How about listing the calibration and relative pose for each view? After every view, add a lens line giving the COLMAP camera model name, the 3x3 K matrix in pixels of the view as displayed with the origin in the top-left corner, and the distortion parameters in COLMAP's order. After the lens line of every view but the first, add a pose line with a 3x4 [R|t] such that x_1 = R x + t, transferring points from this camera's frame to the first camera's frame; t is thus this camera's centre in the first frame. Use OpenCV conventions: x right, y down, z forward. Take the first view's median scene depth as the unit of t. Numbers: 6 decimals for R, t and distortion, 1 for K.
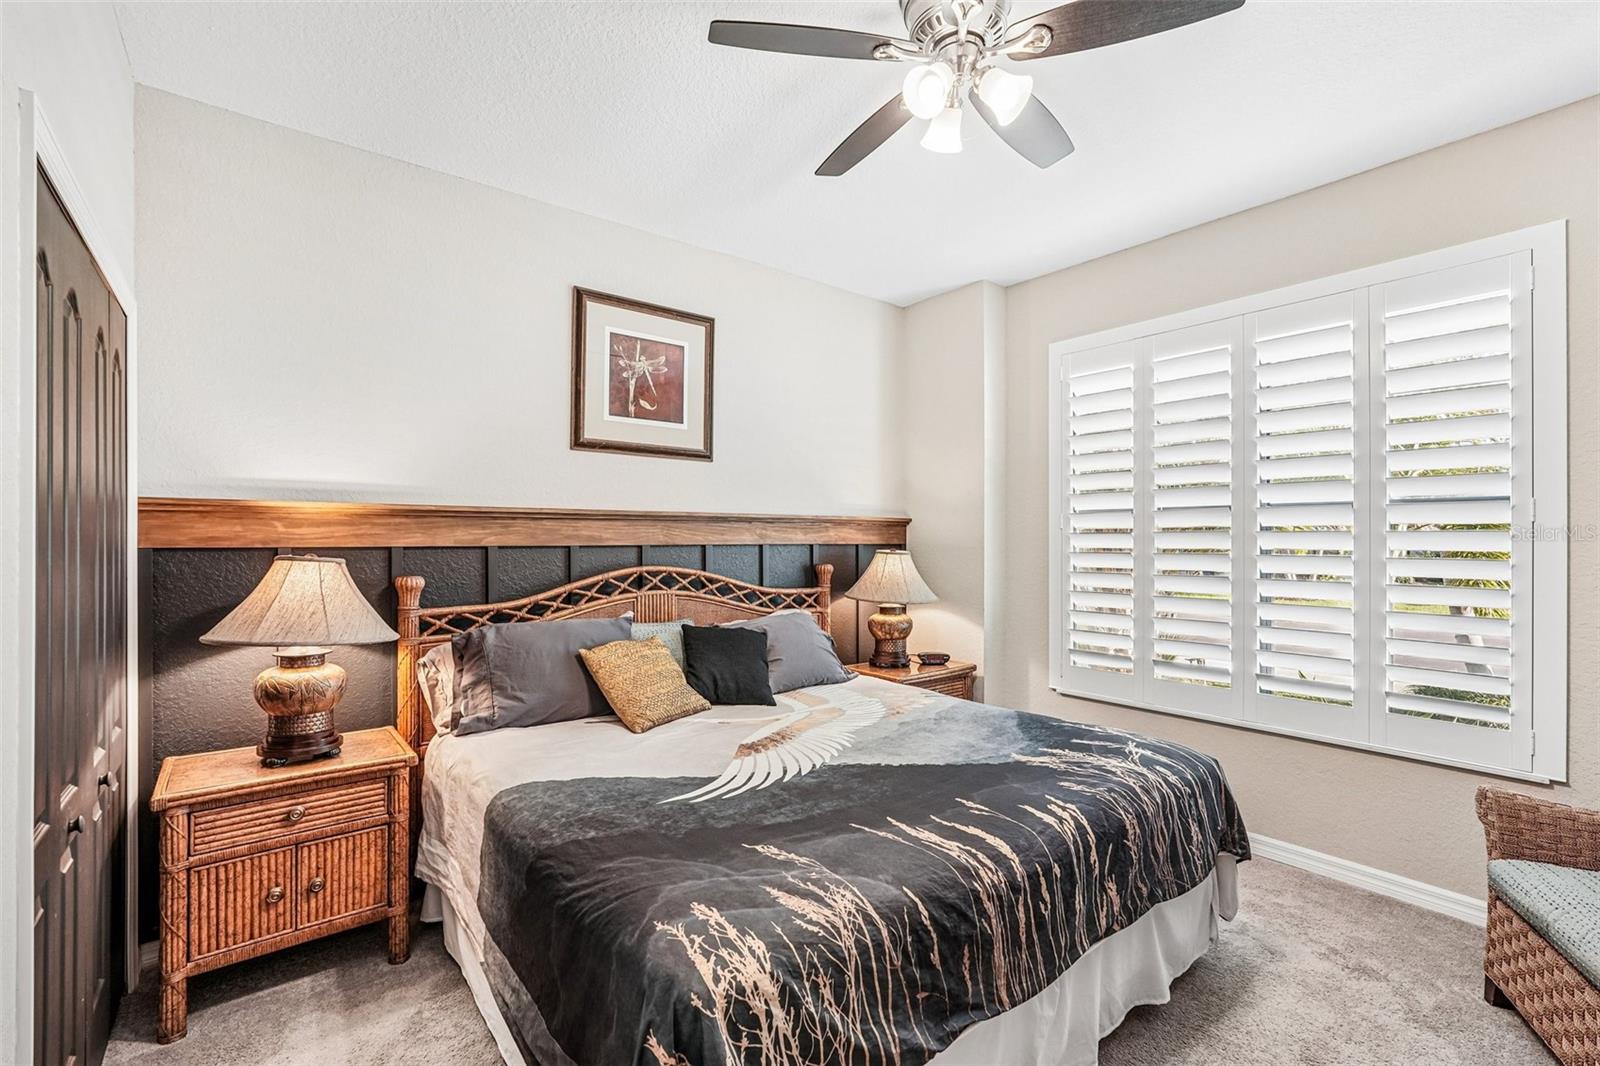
lens RADIAL K [[704.9, 0, 805.7], [0, 704.9, 535.7], [0, 0, 1]] dist [-0.013145, 0.006182]
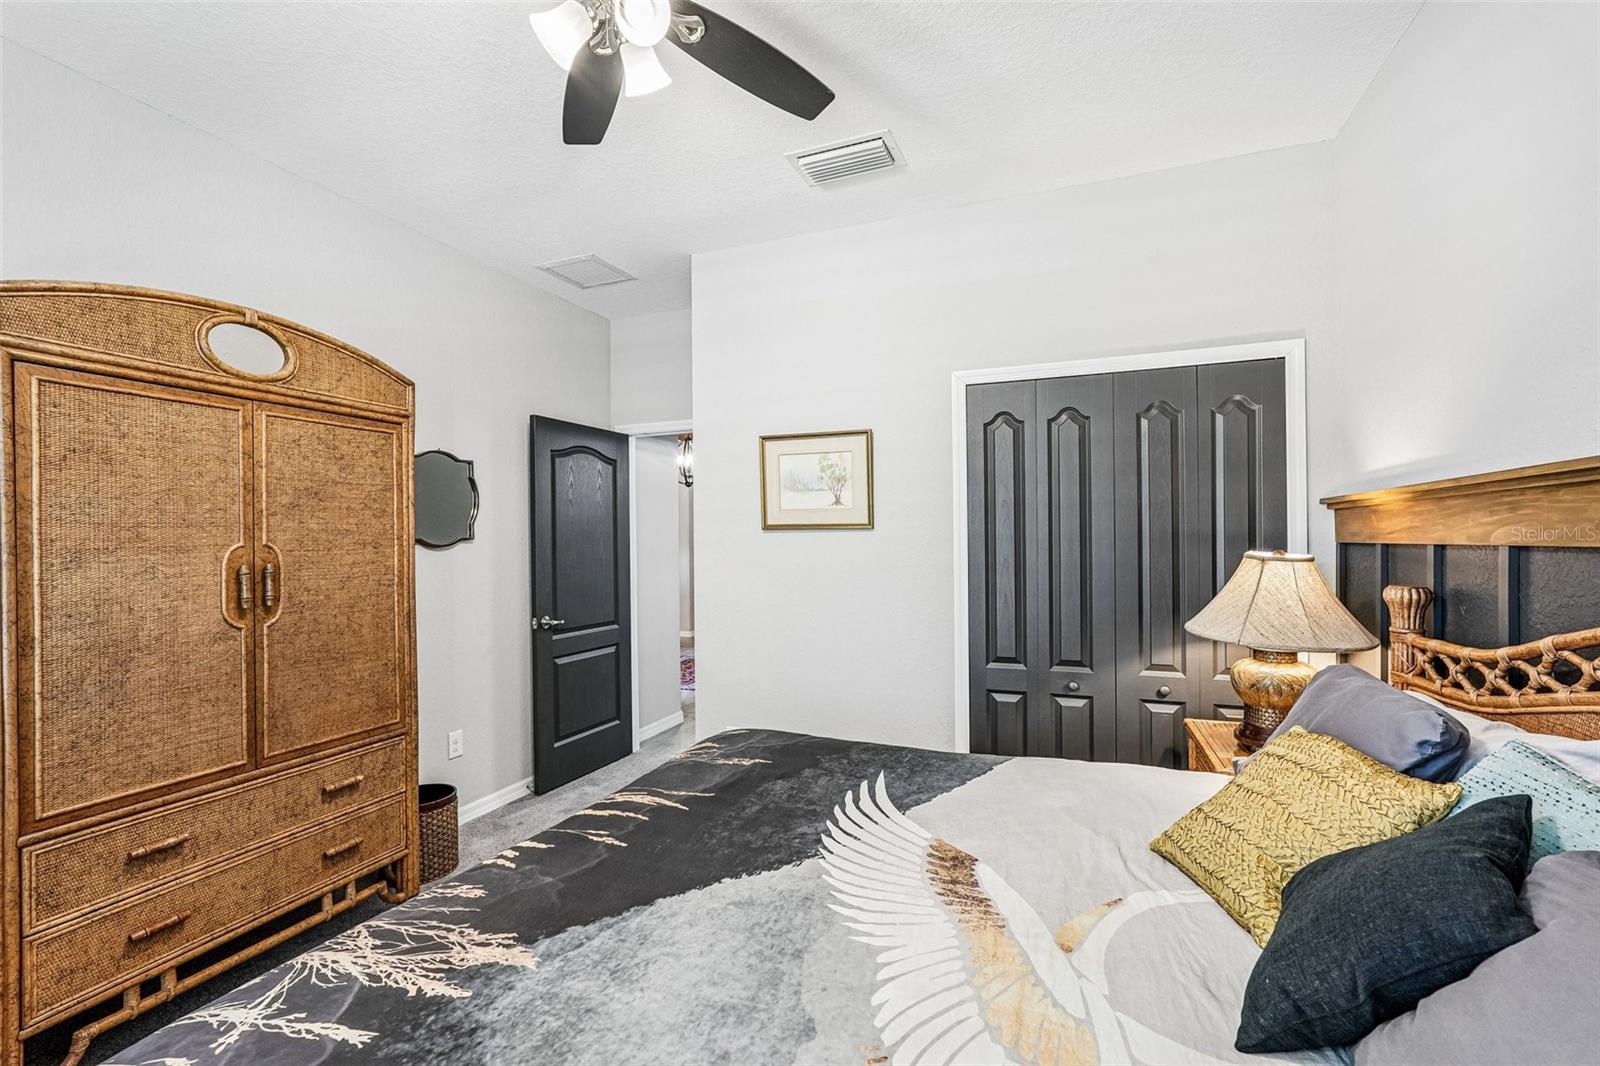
lens RADIAL K [[704.9, 0, 803.0], [0, 704.9, 541.2], [0, 0, 1]] dist [-0.013145, 0.006182]
pose [[-0.864398, 0.008637, -0.502734, 0.396197], [0.012999, 0.999902, -0.005171, 0.009867], [0.502641, -0.011005, -0.864425, 1.612382]]
